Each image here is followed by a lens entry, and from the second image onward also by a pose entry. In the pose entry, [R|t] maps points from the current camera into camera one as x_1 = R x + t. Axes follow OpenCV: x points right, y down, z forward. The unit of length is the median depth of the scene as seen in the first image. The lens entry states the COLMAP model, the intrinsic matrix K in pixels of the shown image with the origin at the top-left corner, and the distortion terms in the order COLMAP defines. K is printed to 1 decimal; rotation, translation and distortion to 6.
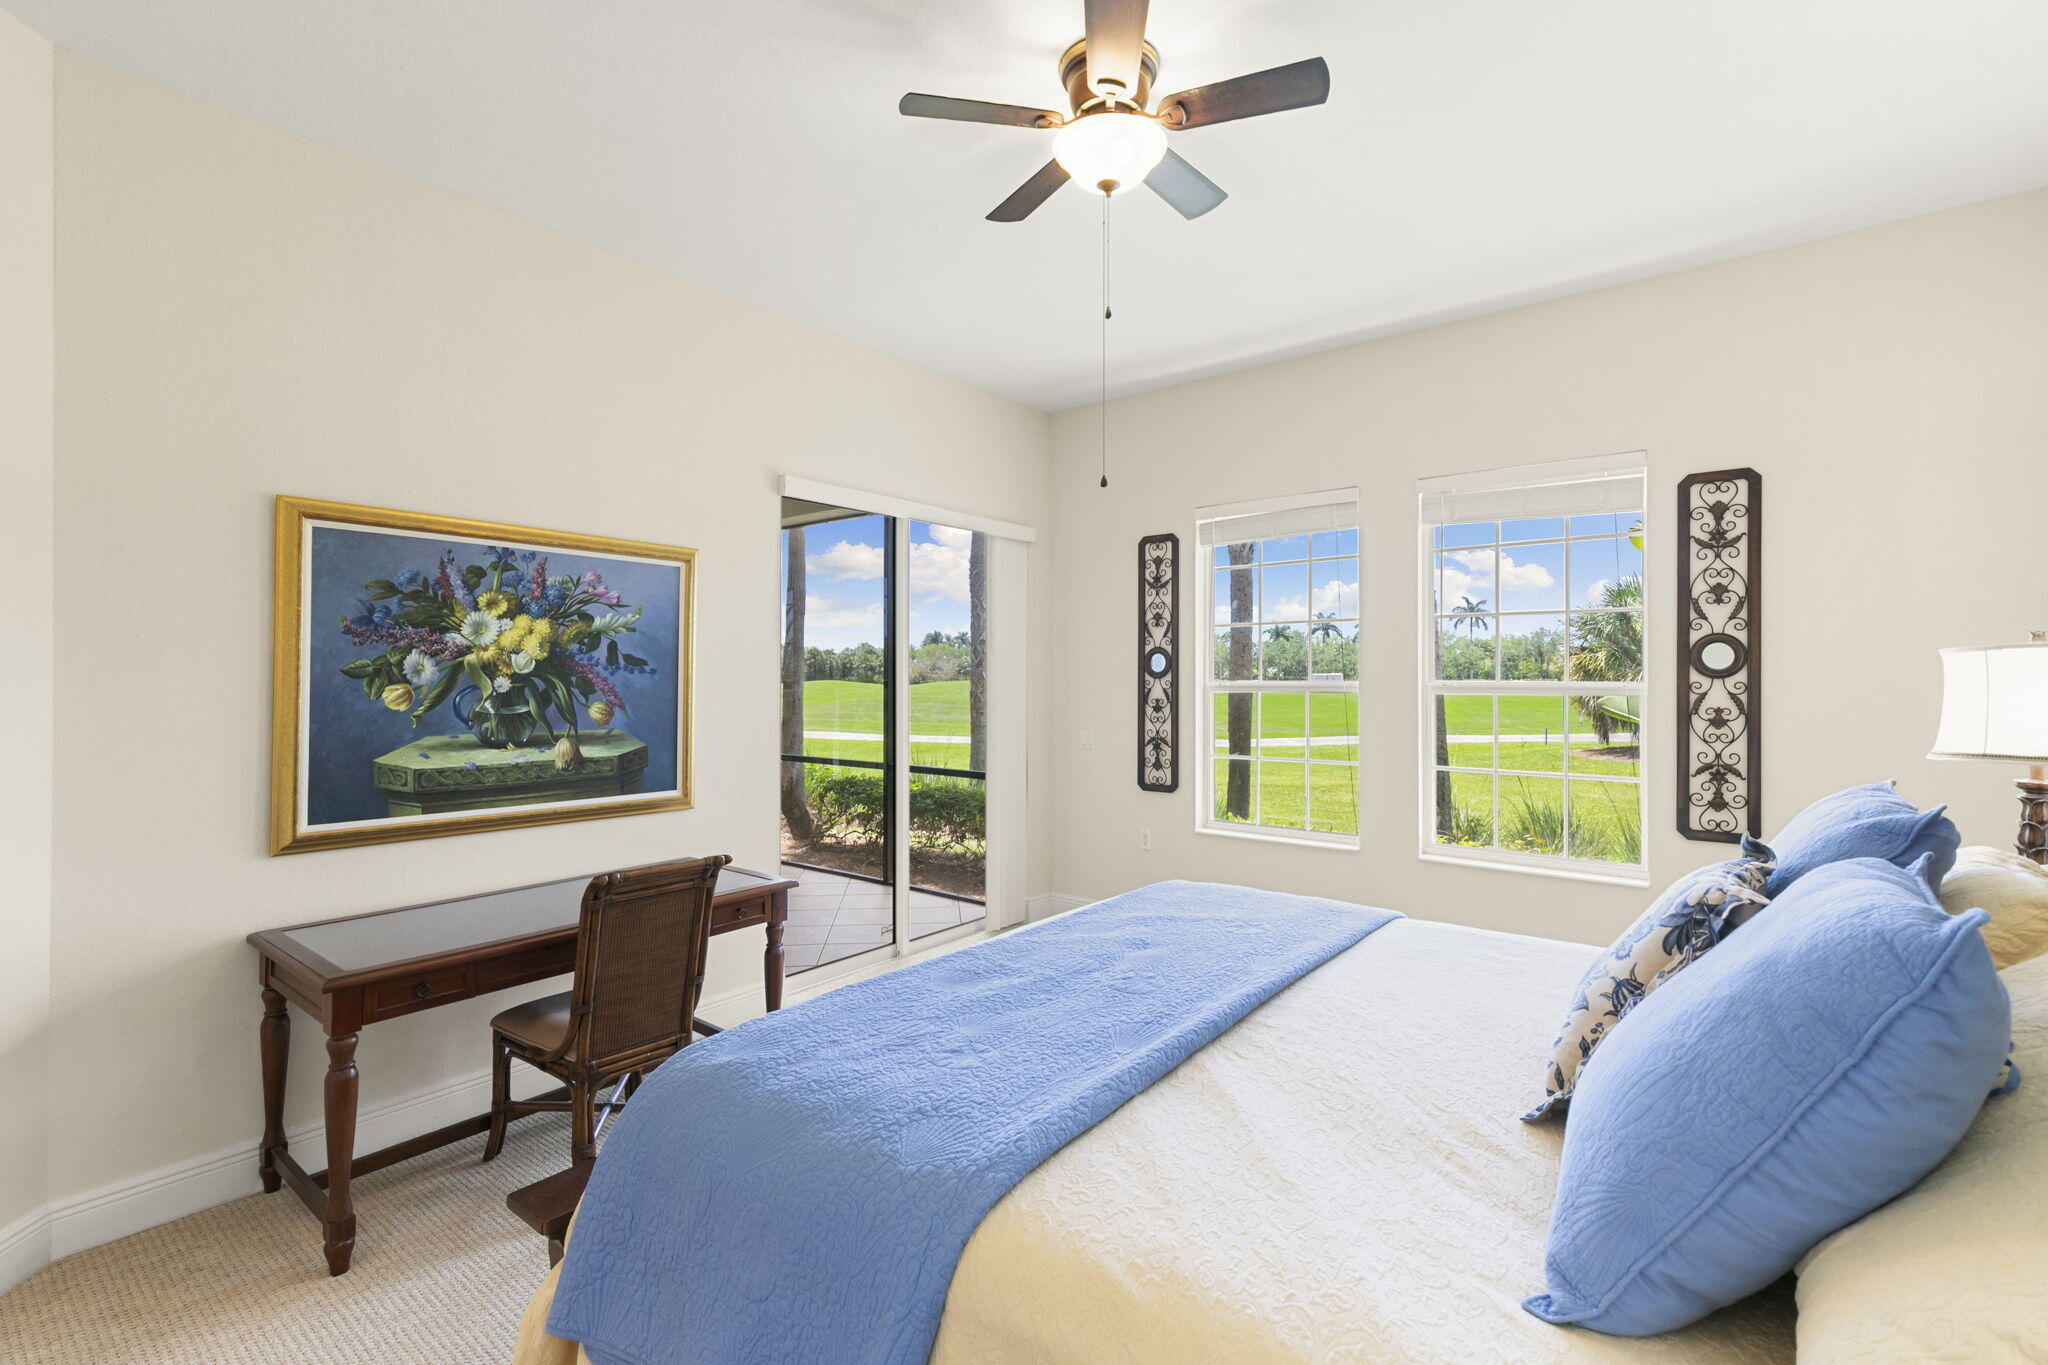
lens RADIAL K [[919.9, 0, 1025.0], [0, 919.9, 646.2], [0, 0, 1]] dist [0.012414, -0.000135]
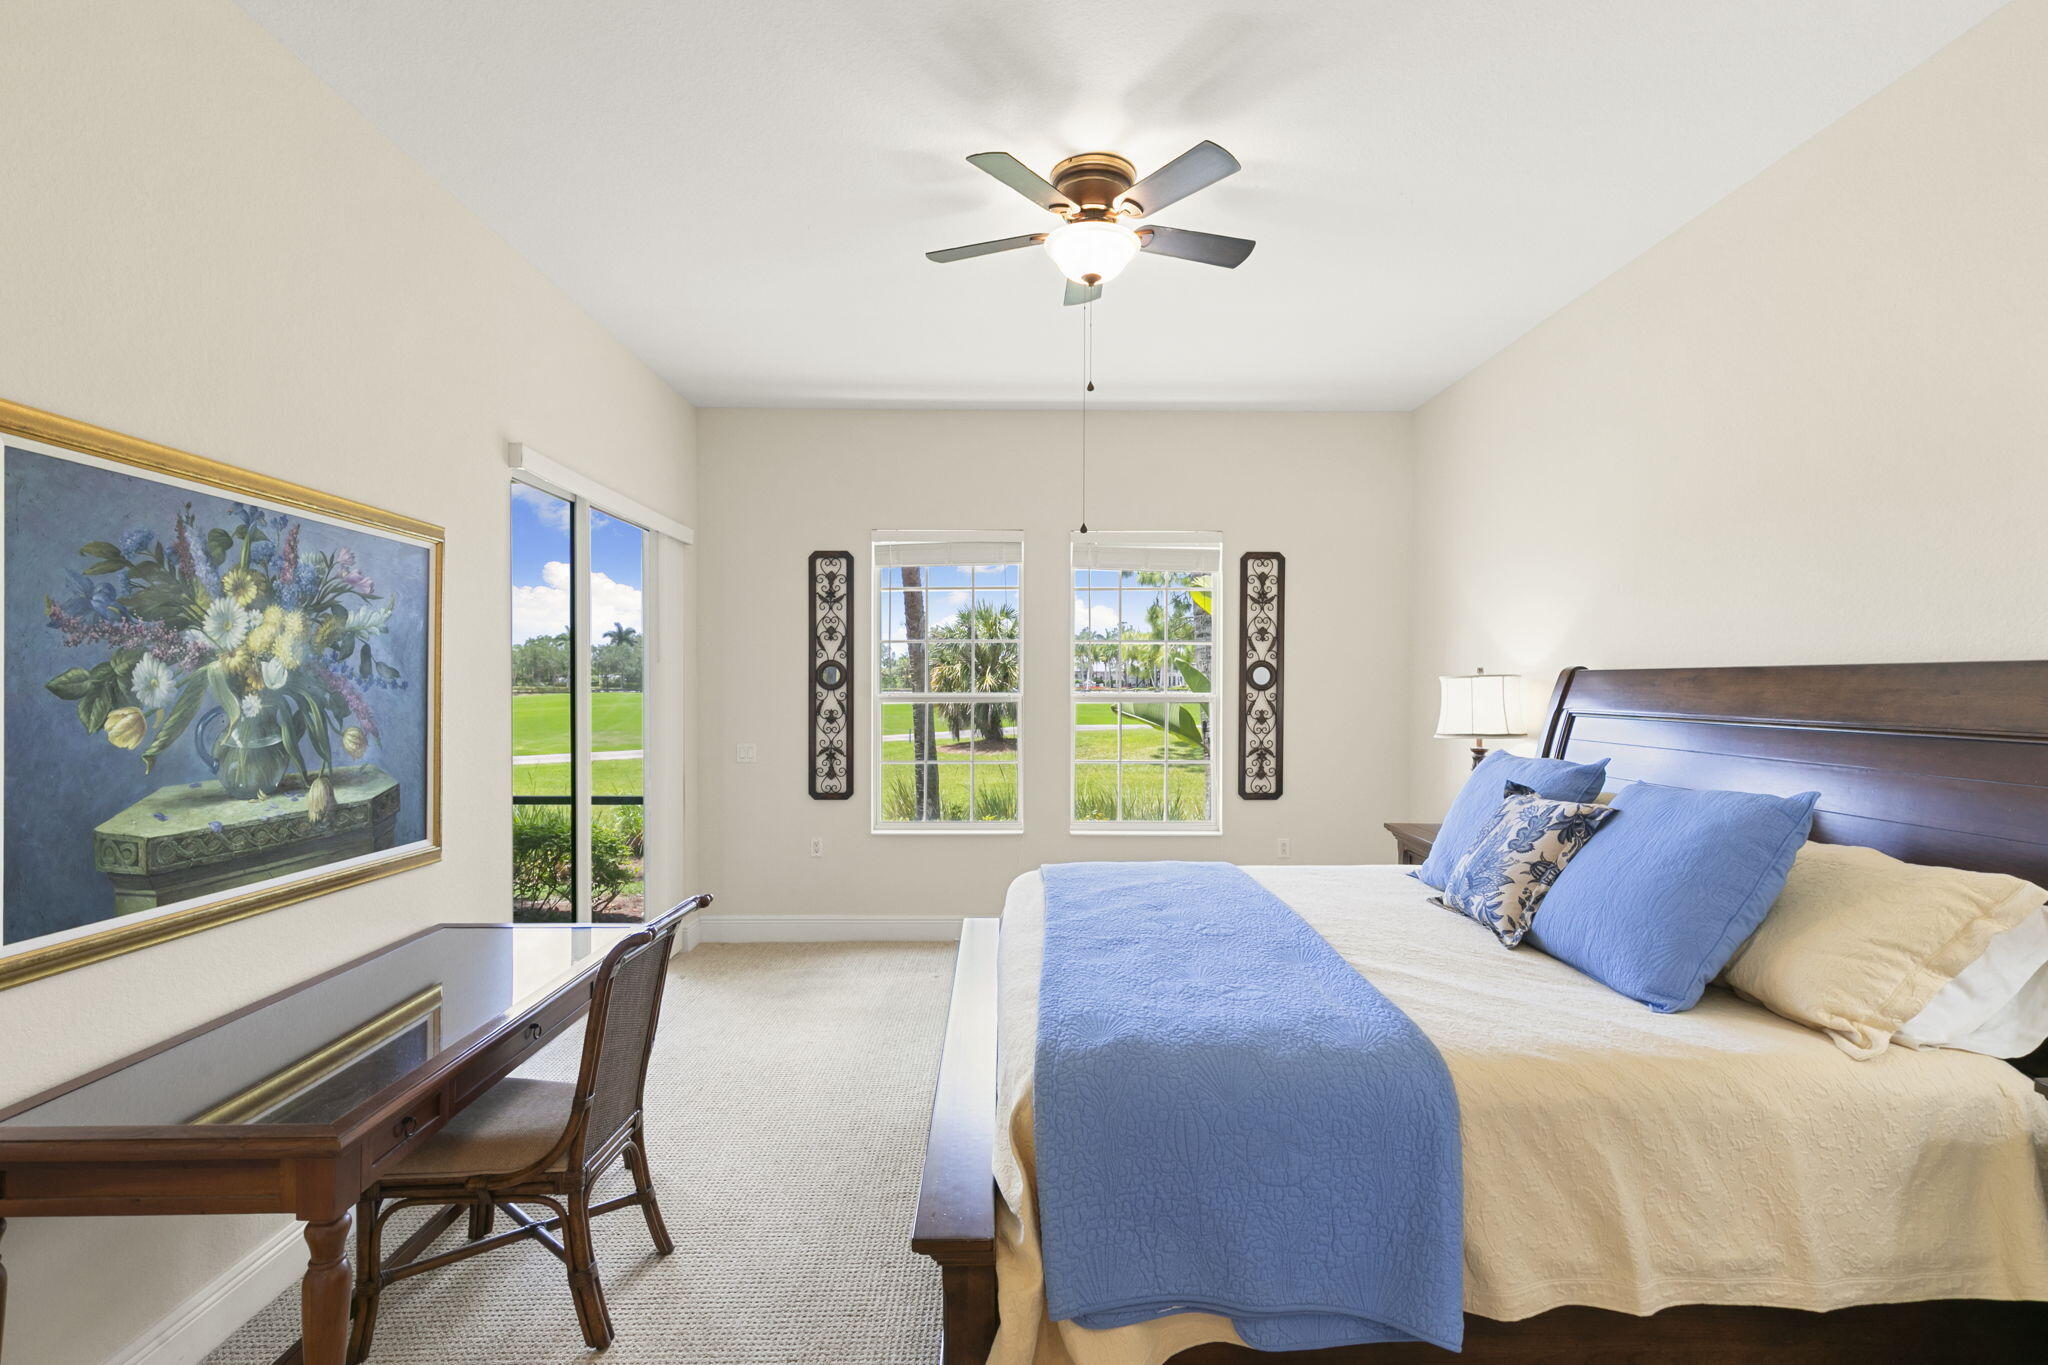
lens RADIAL K [[921.2, 0, 1026.9], [0, 921.2, 668.2], [0, 0, 1]] dist [0.010393, -0.000823]
pose [[0.772715, 0.013120, 0.634618, -0.544946], [-0.023795, 0.999682, 0.008305, -0.005687], [-0.634307, -0.021518, 0.772782, 0.098575]]
